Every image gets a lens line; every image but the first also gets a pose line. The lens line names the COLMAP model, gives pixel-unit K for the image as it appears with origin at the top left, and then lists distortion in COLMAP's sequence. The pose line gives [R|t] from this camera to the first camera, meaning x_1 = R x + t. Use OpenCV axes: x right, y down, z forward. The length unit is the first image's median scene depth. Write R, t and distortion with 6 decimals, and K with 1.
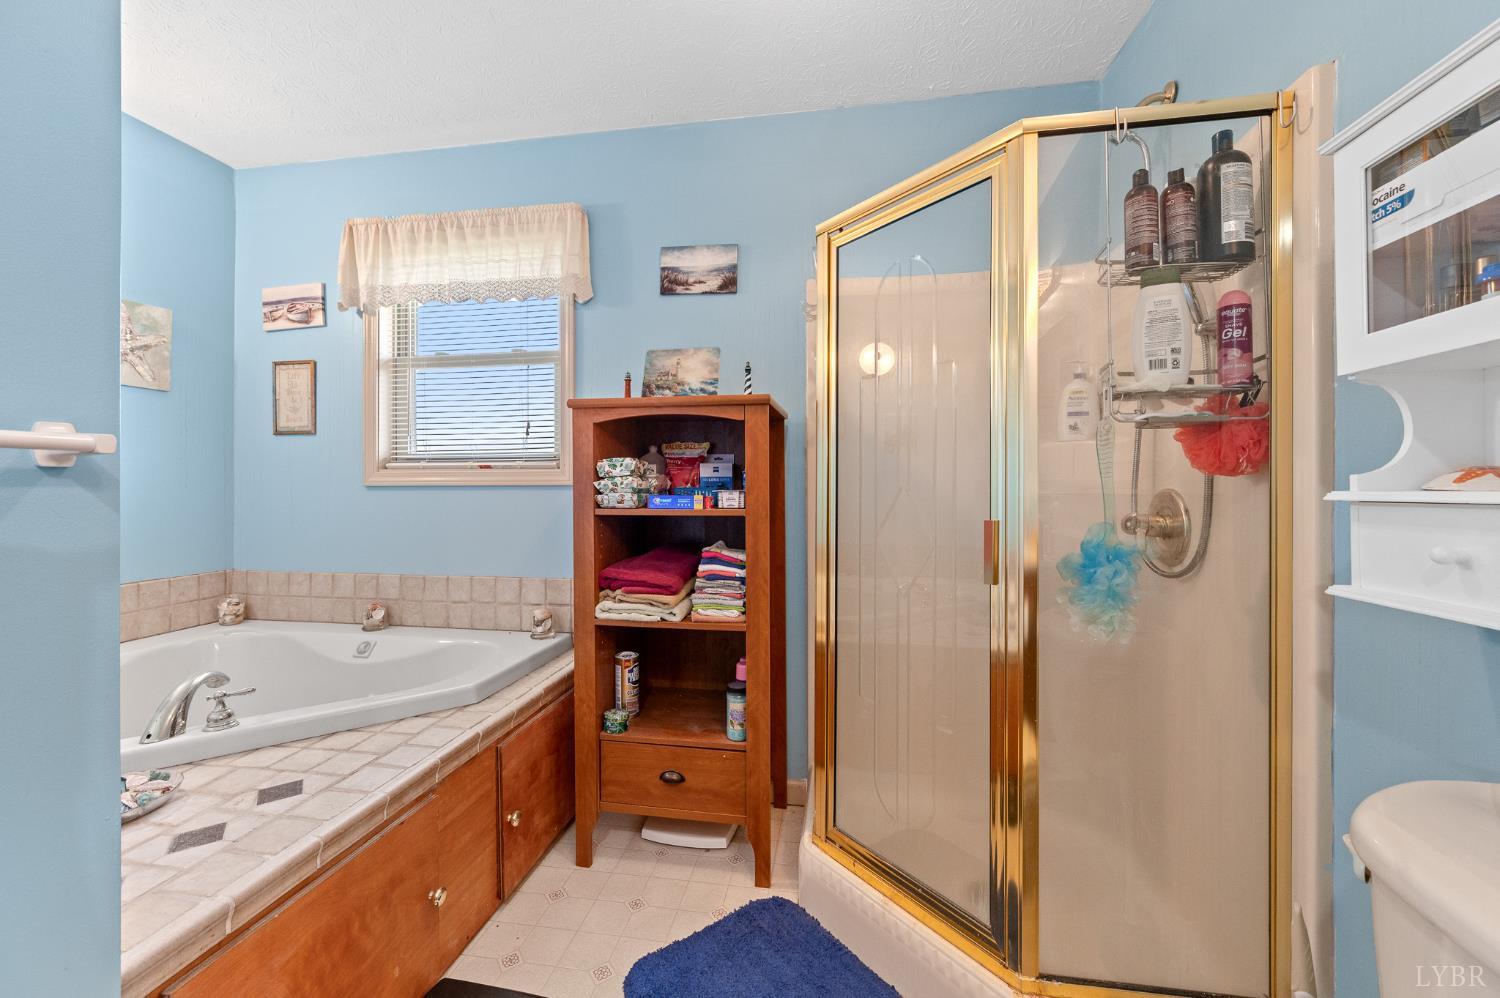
lens RADIAL K [[600.1, 0, 742.6], [0, 600.1, 489.2], [0, 0, 1]] dist [-0.001053, -0.000252]
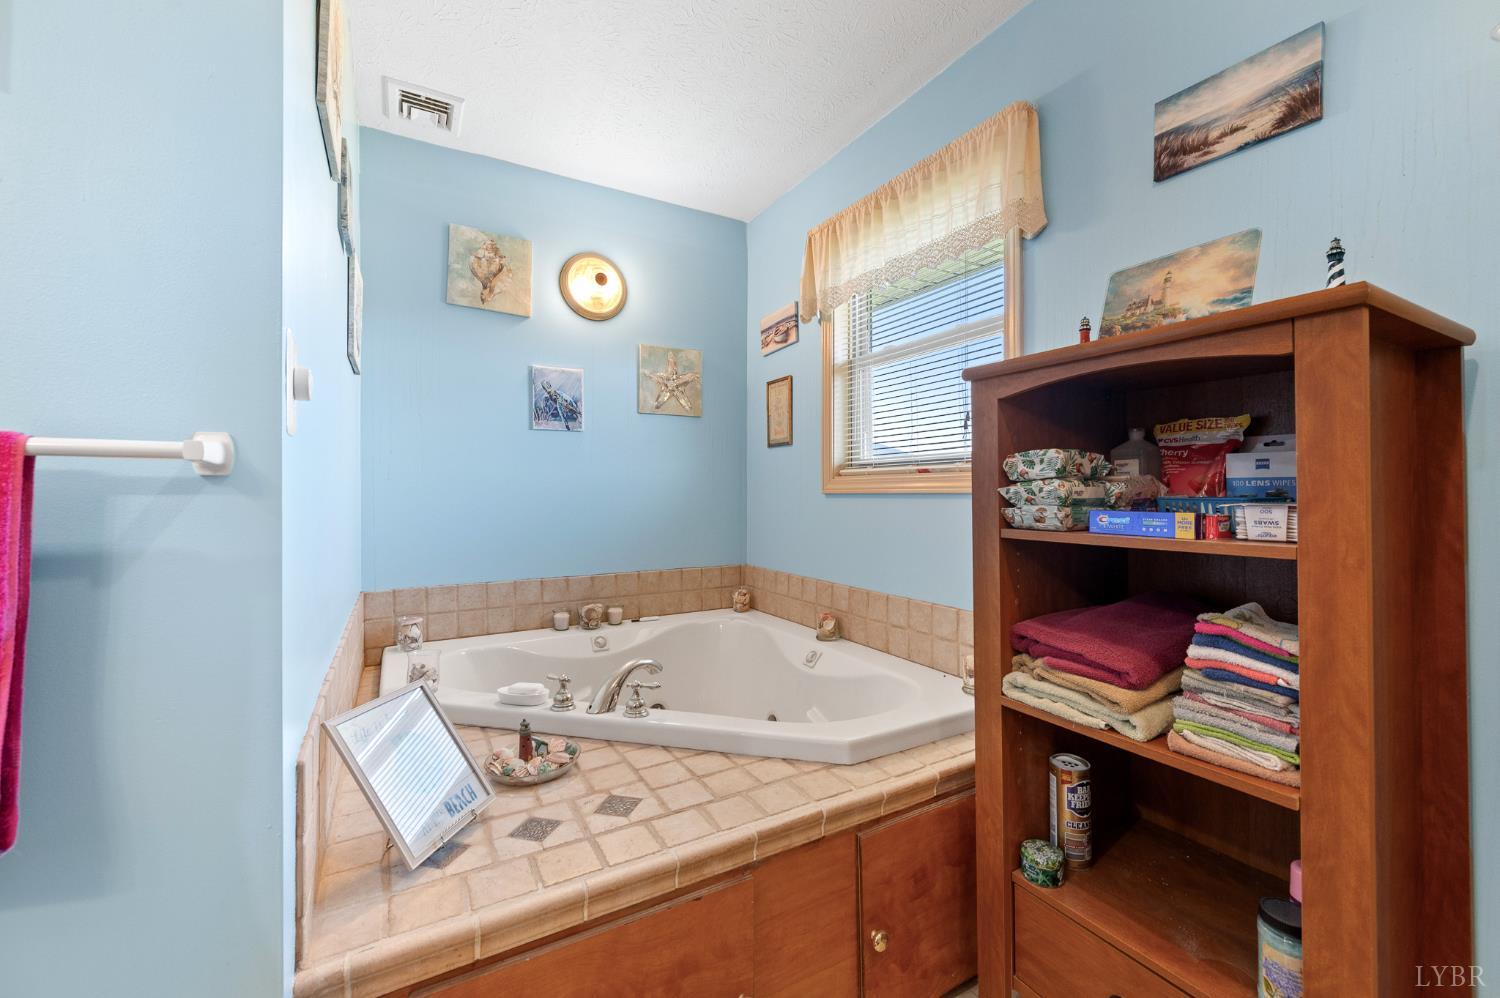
lens RADIAL K [[600.1, 0, 756.2], [0, 600.1, 490.8], [0, 0, 1]] dist [-0.001053, -0.000252]
pose [[0.643365, -0.001090, -0.765559, 0.082623], [-0.006121, 0.999960, -0.006568, -0.003088], [0.765535, 0.008912, 0.643332, 0.355174]]
